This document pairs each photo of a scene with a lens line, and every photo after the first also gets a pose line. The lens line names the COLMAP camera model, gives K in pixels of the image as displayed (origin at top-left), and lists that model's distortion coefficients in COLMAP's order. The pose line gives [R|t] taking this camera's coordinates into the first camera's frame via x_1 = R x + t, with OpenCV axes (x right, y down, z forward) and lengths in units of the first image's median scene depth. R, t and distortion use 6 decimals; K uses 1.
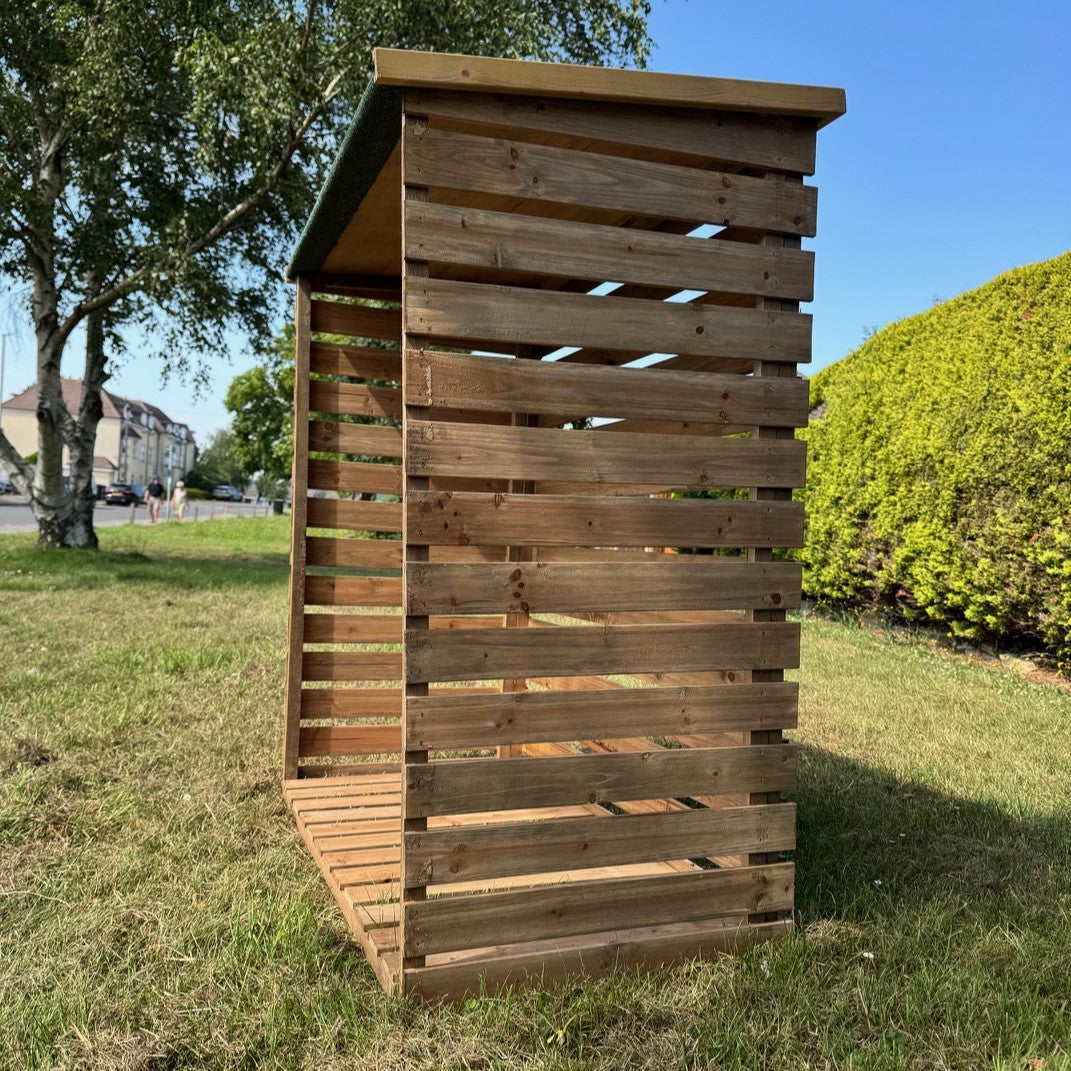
lens RADIAL K [[998.1, 0, 535.6], [0, 998.1, 603.6], [0, 0, 1]] dist [0.192465, -0.435007]
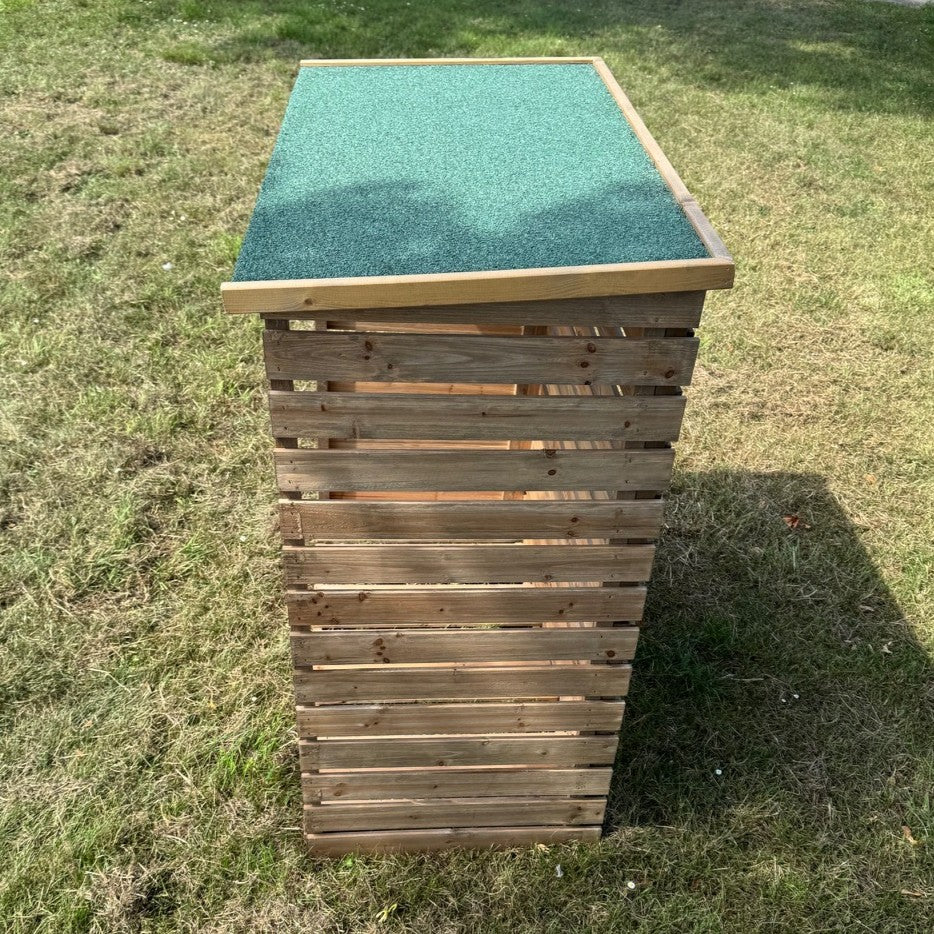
lens RADIAL K [[995.6, 0, 457.7], [0, 995.6, 578.9], [0, 0, 1]] dist [0.176864, -0.386945]
pose [[0.955987, 0.198233, -0.216315, 0.089702], [-0.043937, 0.825655, 0.562461, -0.217259], [0.290100, -0.528201, 0.798026, 0.014076]]
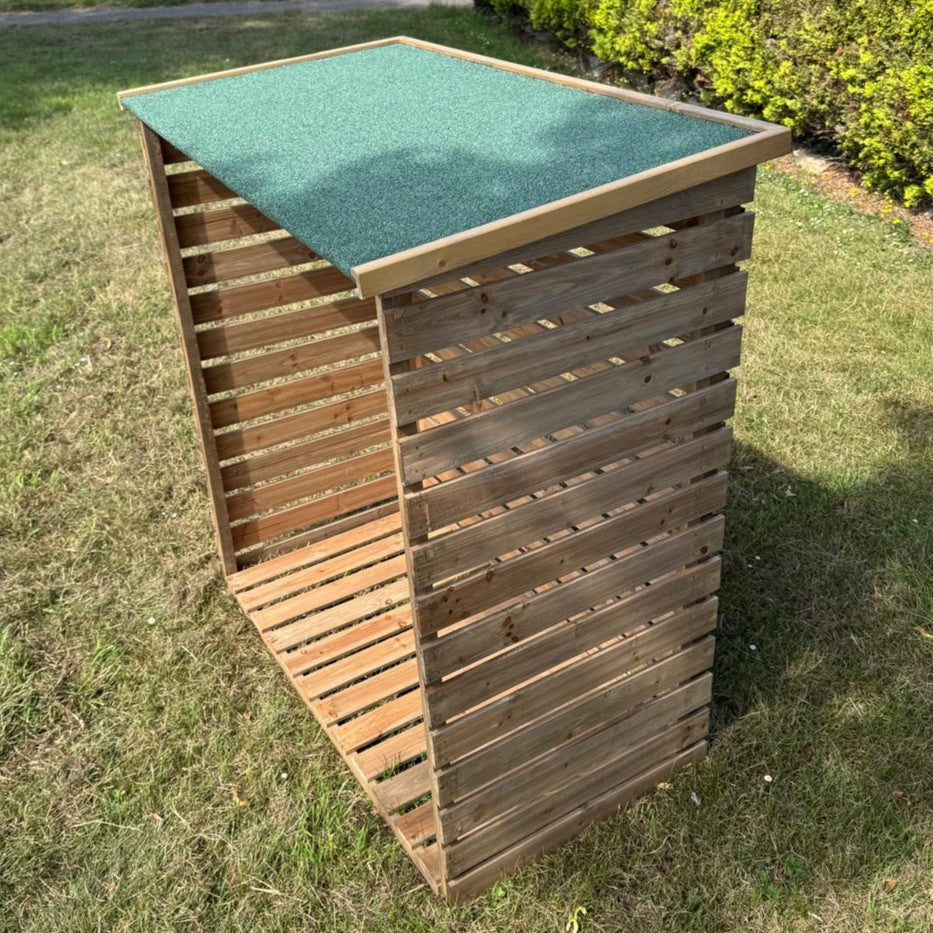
lens RADIAL K [[1002.9, 0, 453.0], [0, 1002.9, 443.6], [0, 0, 1]] dist [0.122264, -0.230112]
pose [[0.982230, -0.152144, 0.109890, -0.047572], [0.088532, 0.891889, 0.443504, -0.196649], [-0.165486, -0.425894, 0.889510, 0.014237]]
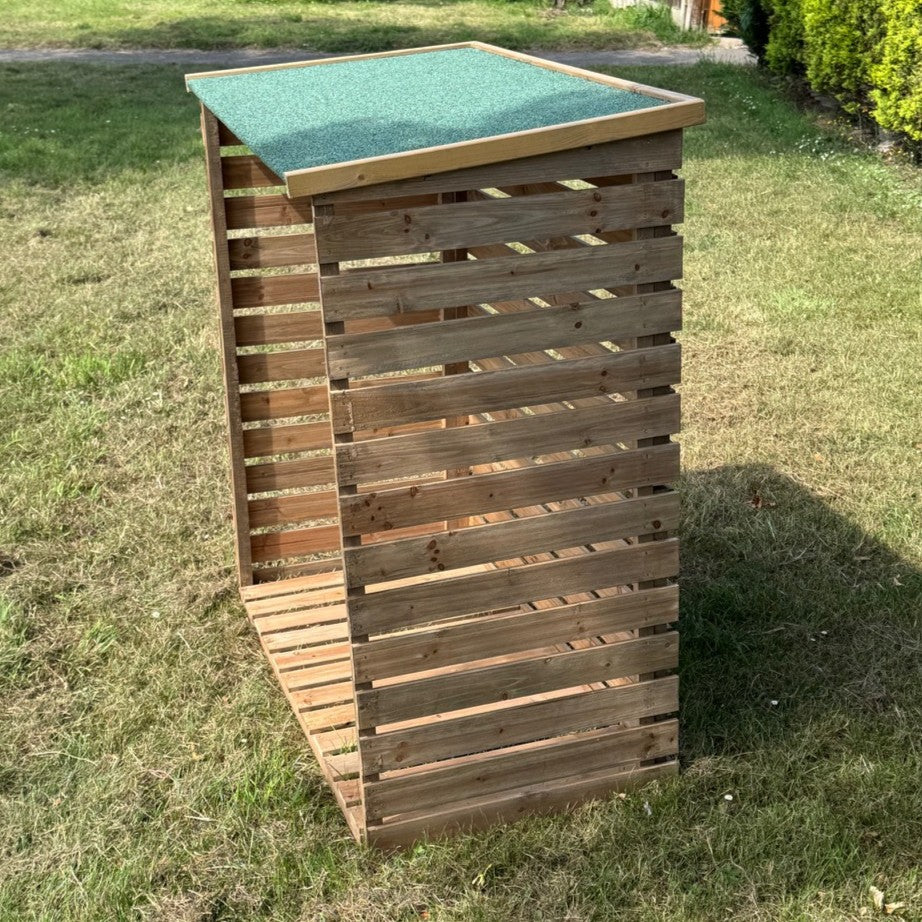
lens RADIAL K [[1478.7, 0, 458.5], [0, 1478.7, 490.1], [0, 0, 1]] dist [0.138544, -0.106710]
pose [[0.997228, -0.039977, -0.062749, 0.034749], [0.057294, 0.950667, 0.304876, -0.172512], [0.047465, -0.307626, 0.950323, -0.190762]]
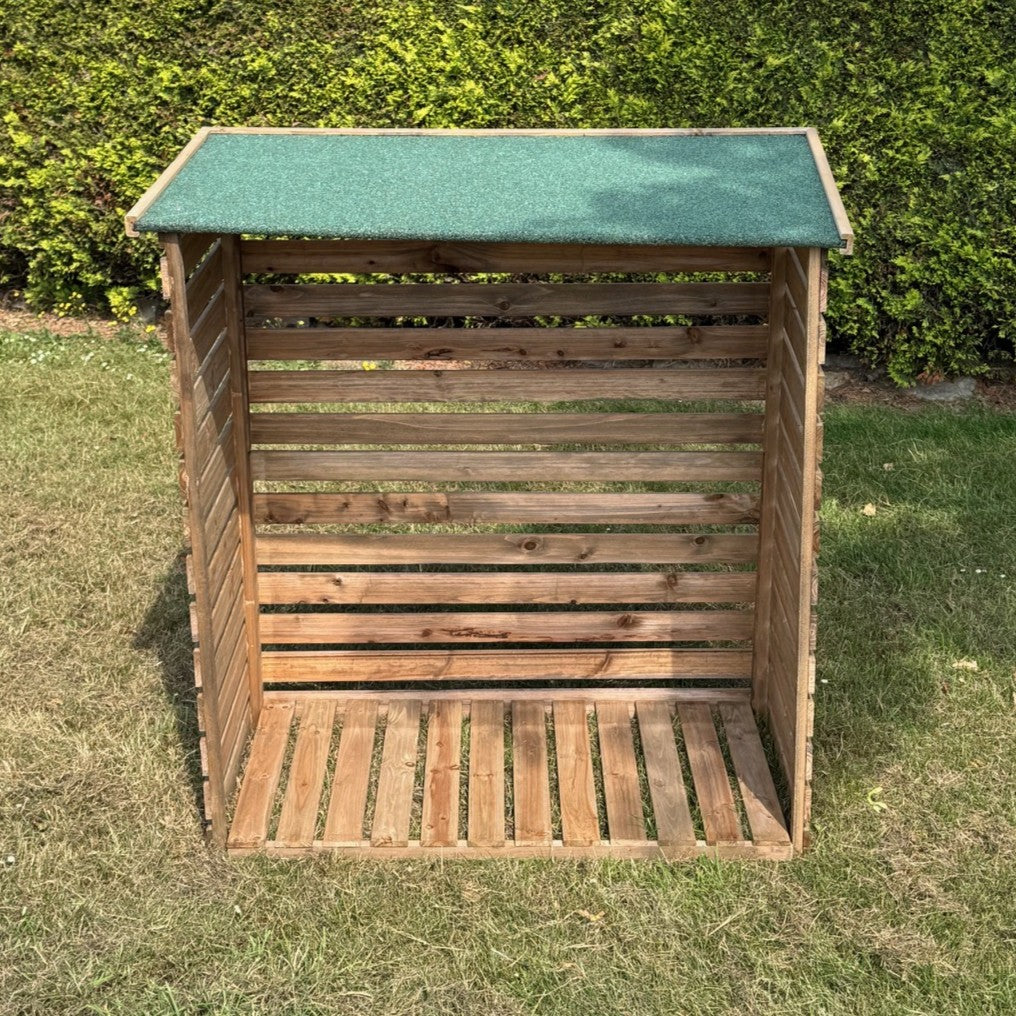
lens RADIAL K [[1854.5, 0, 547.6], [0, 1854.5, 507.2], [0, 0, 1]] dist [0.051899, 0.196028]
pose [[0.351697, -0.362800, 0.862951, -0.619988], [0.071576, 0.929568, 0.361636, -0.273096], [-0.933373, -0.065420, 0.352894, 0.115714]]
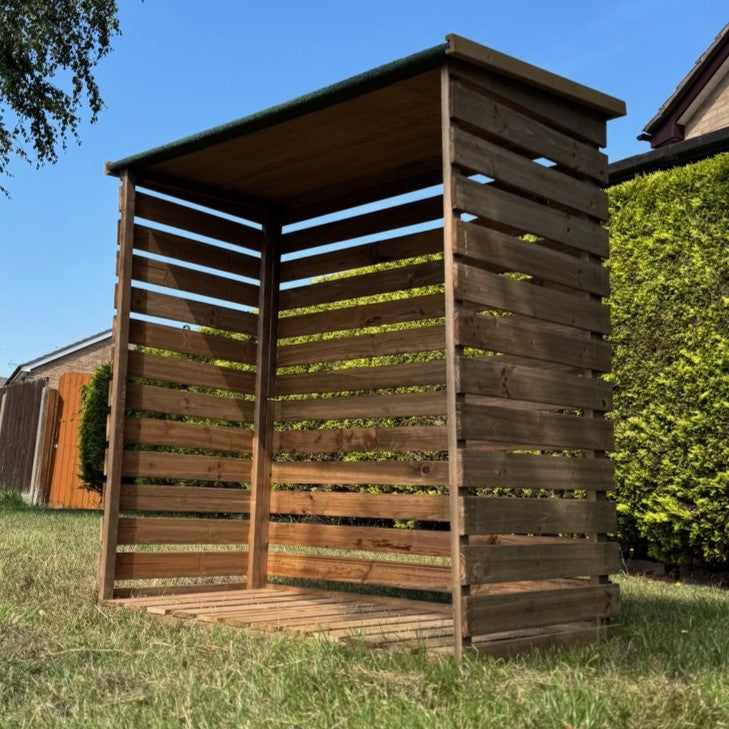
lens RADIAL K [[988.3, 0, 306.1], [0, 988.3, 363.4], [0, 0, 1]] dist [0.106497, -0.114726]
pose [[0.902337, 0.046753, 0.428489, -0.242932], [0.034132, 0.983228, -0.179157, 0.056551], [-0.429678, 0.176285, 0.885607, -0.047543]]
